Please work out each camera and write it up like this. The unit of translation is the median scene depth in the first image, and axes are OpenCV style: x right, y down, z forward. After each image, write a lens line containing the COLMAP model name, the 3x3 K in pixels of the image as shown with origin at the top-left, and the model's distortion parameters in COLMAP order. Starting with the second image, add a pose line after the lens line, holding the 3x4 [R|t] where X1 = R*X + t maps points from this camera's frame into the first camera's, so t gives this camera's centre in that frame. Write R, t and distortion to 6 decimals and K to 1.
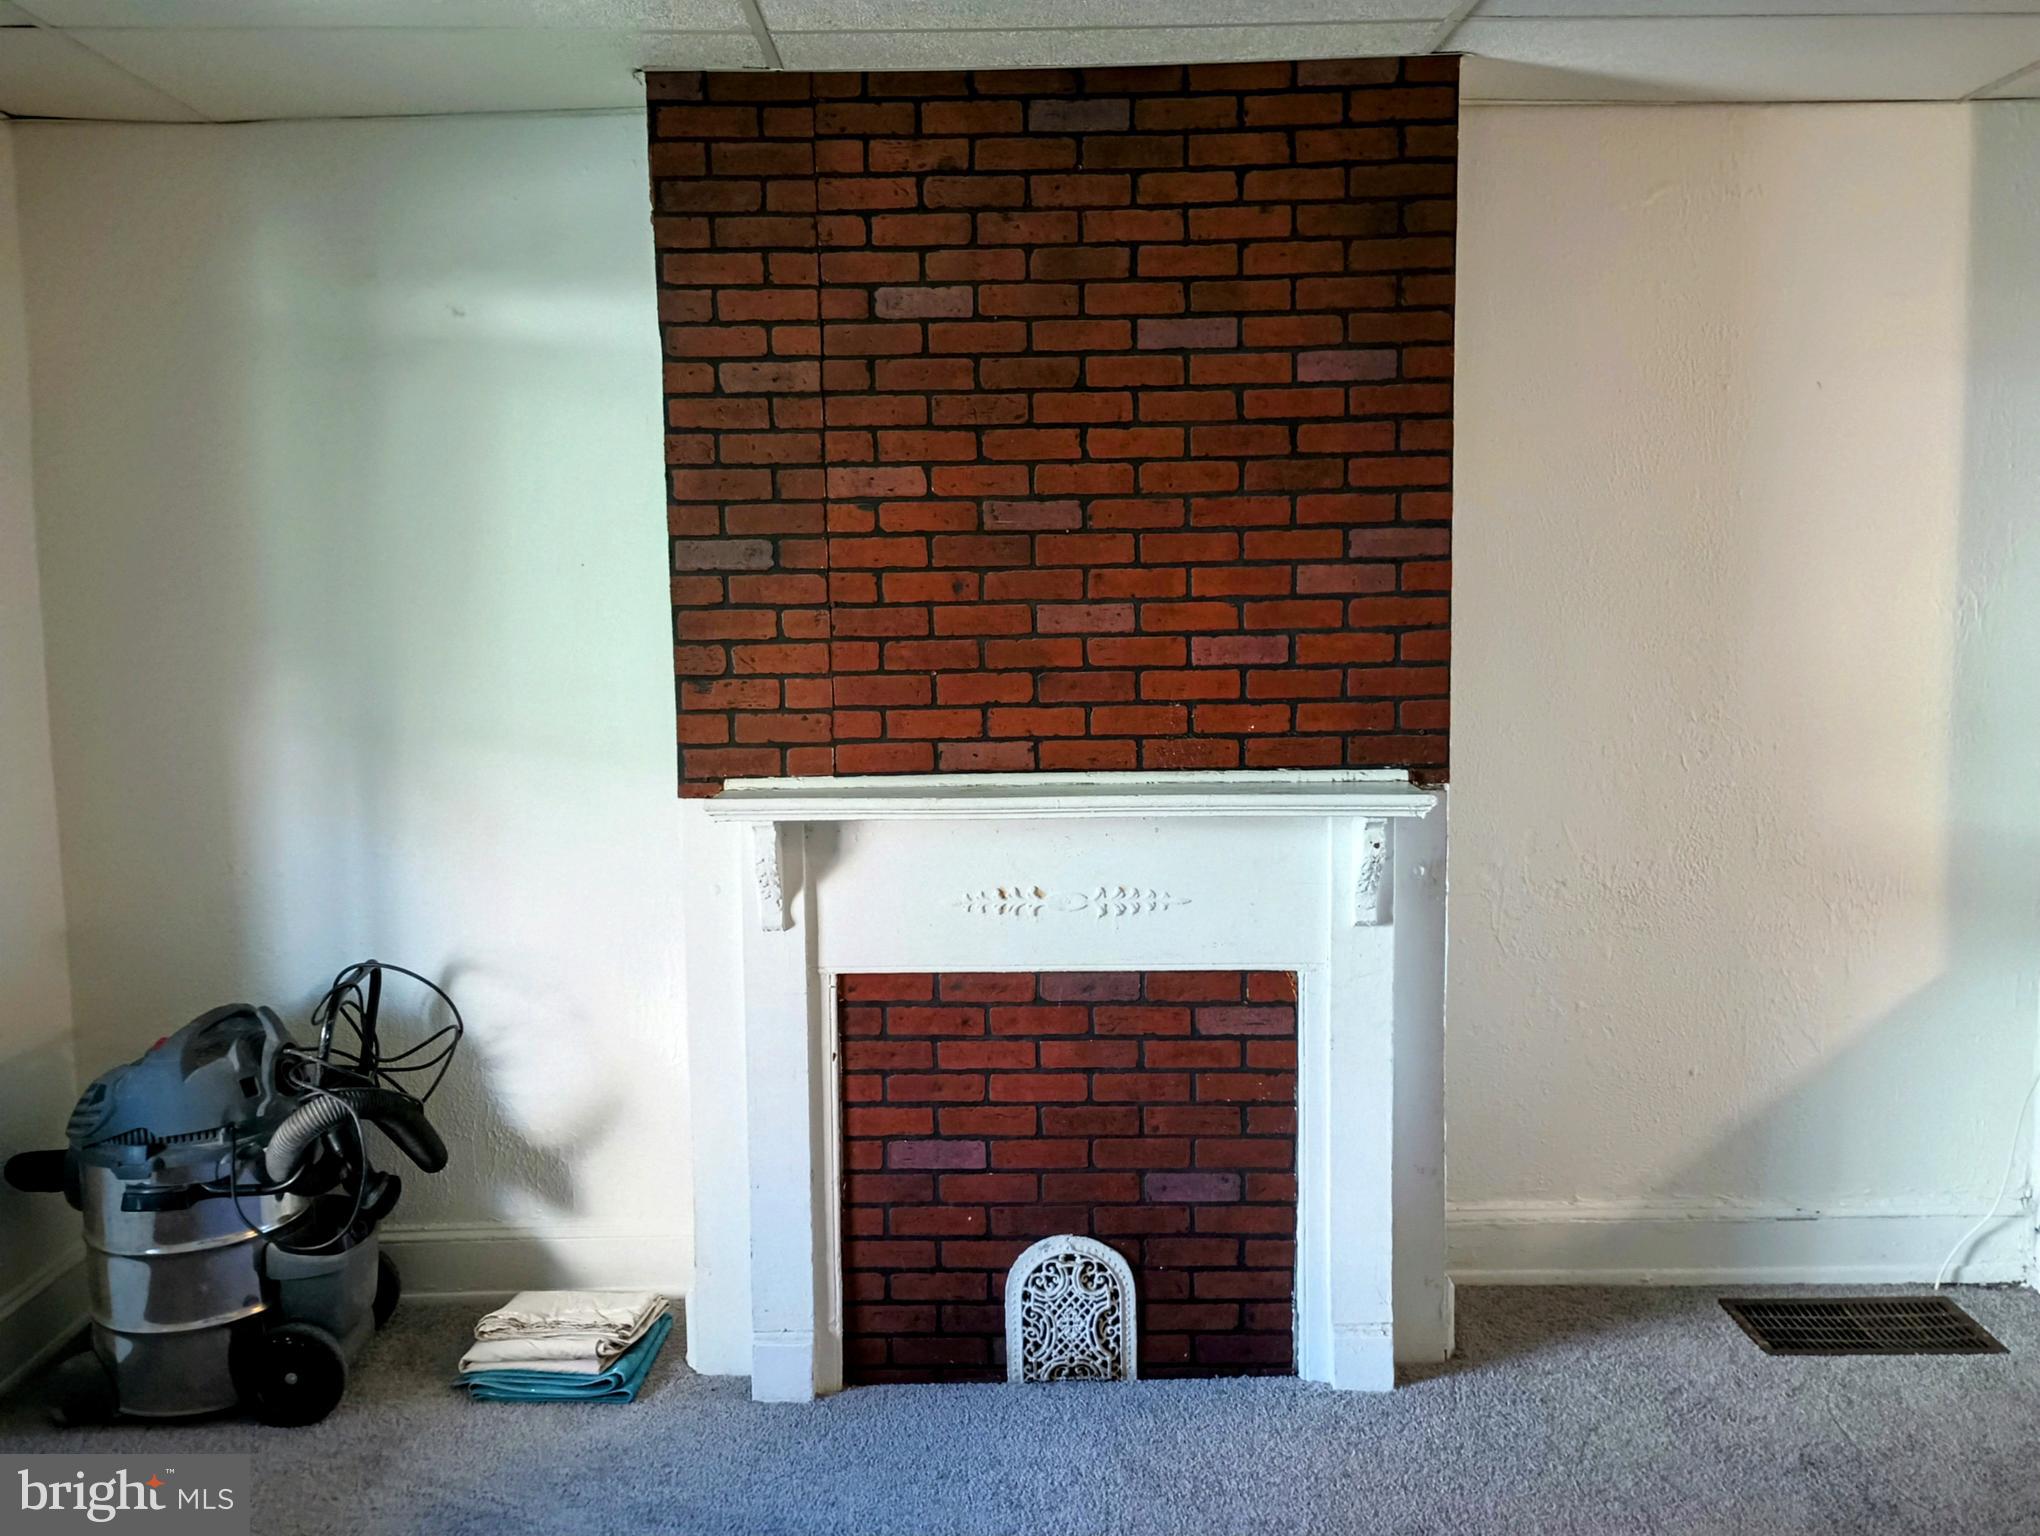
lens RADIAL K [[1683.0, 0, 1022.5], [0, 1683.0, 771.2], [0, 0, 1]] dist [0.058783, -0.077348]
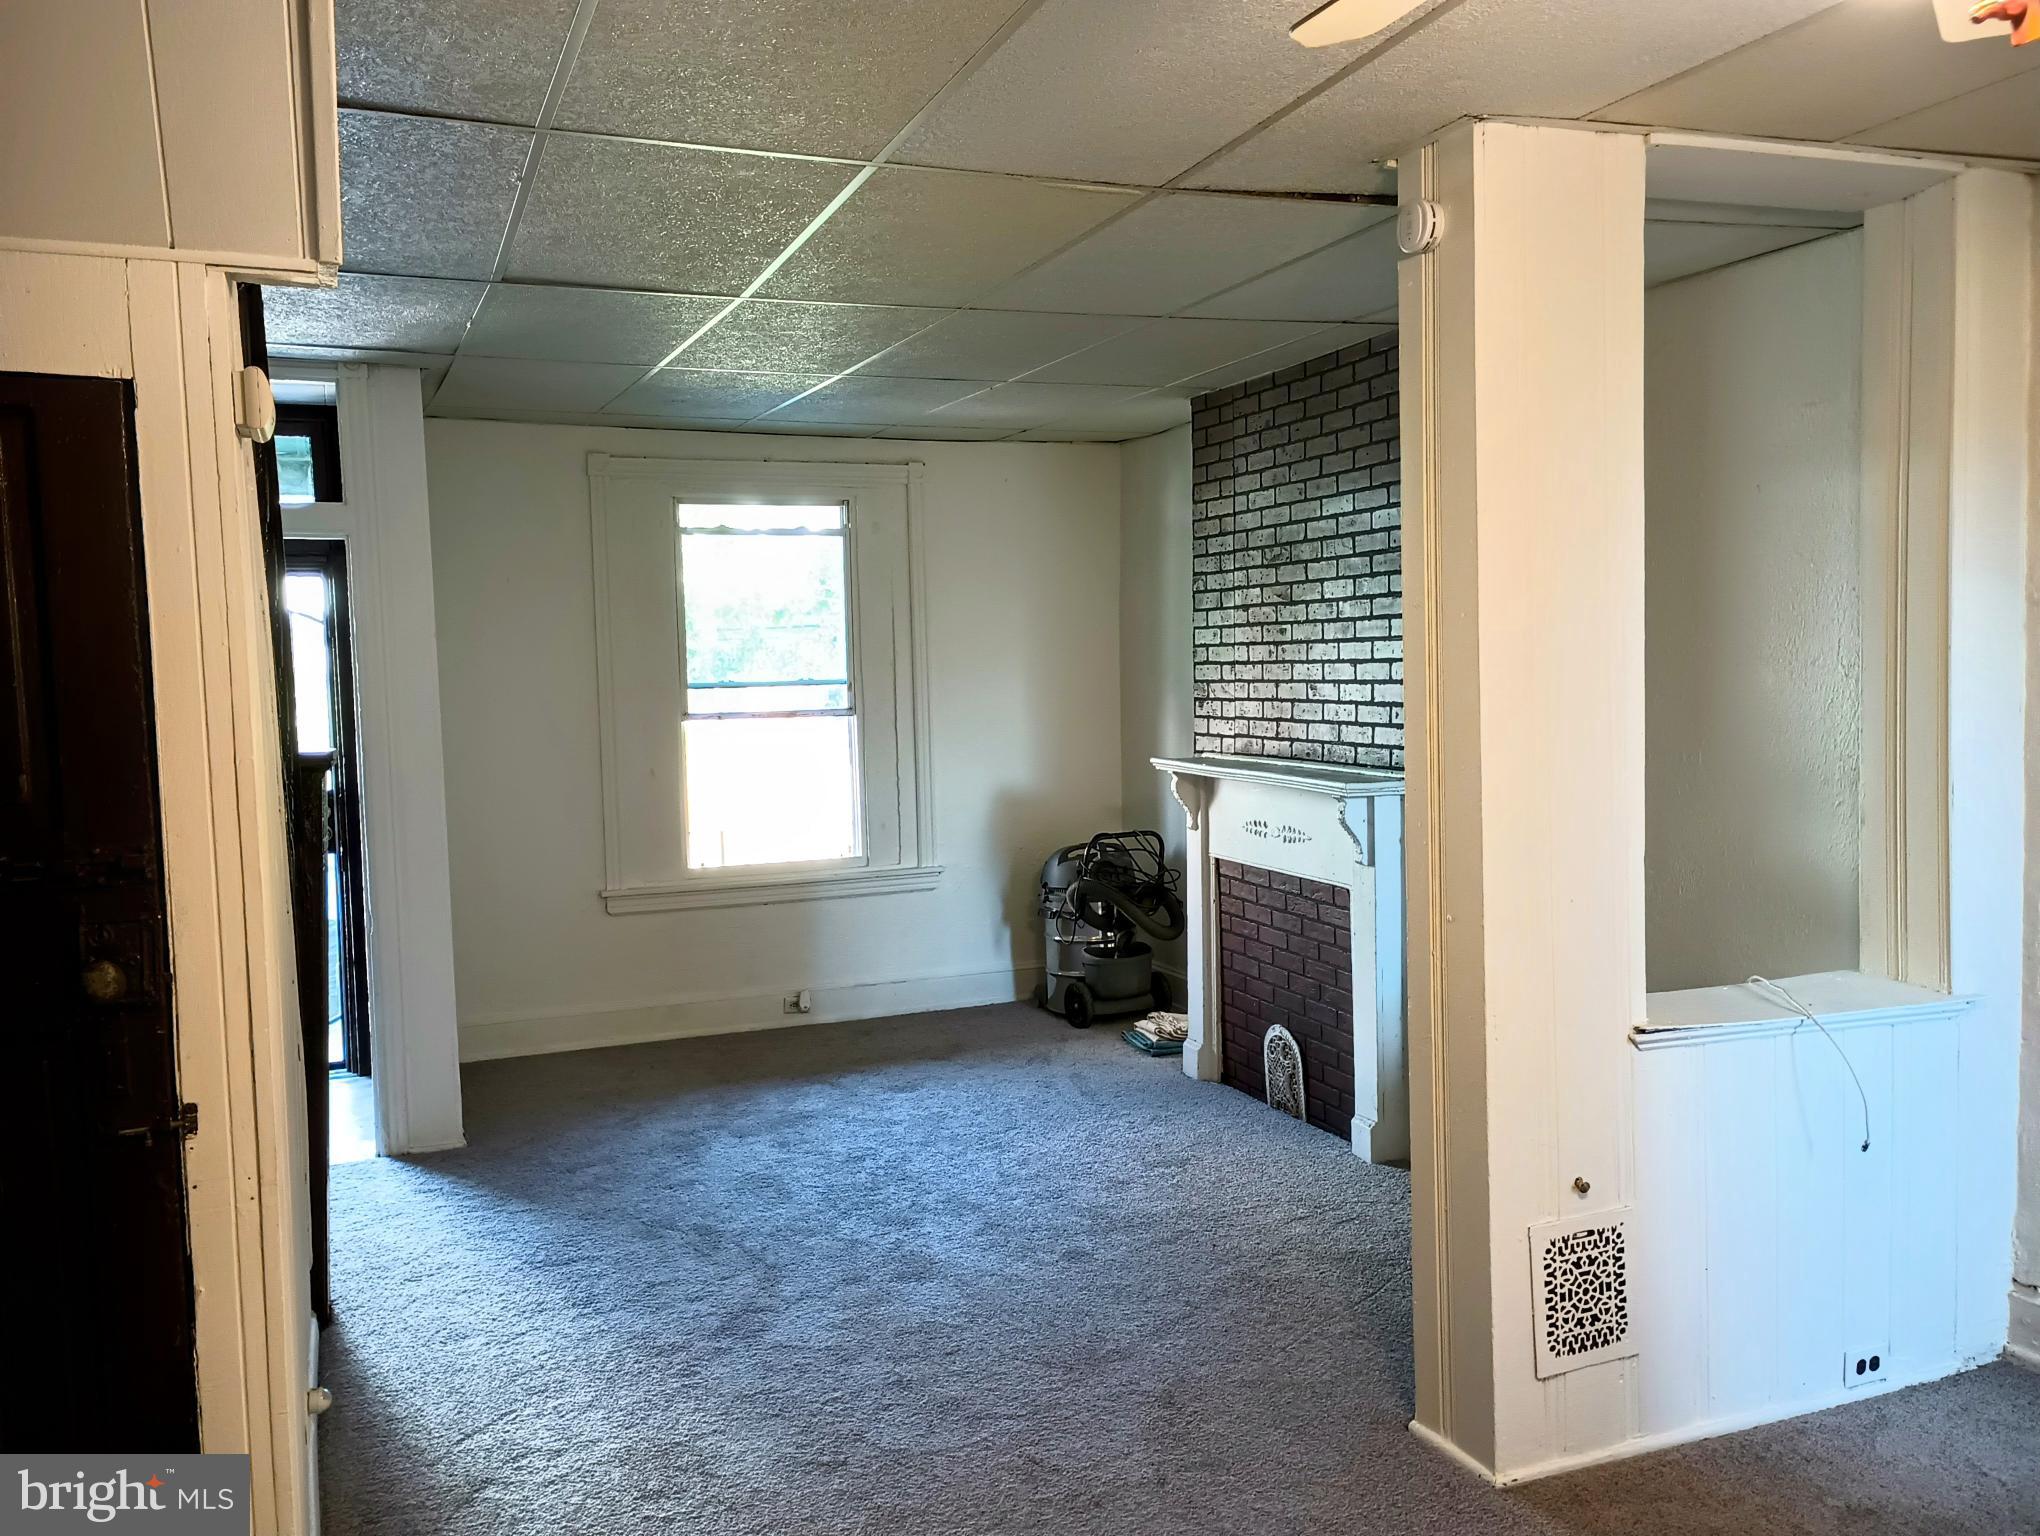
lens RADIAL K [[1683.0, 0, 1008.3], [0, 1683.0, 764.3], [0, 0, 1]] dist [0.058783, -0.077348]
pose [[0.360477, 0.067938, -0.930291, 1.549405], [-0.082207, 0.995777, 0.040866, -0.041630], [0.929138, 0.061746, 0.364540, 0.089490]]
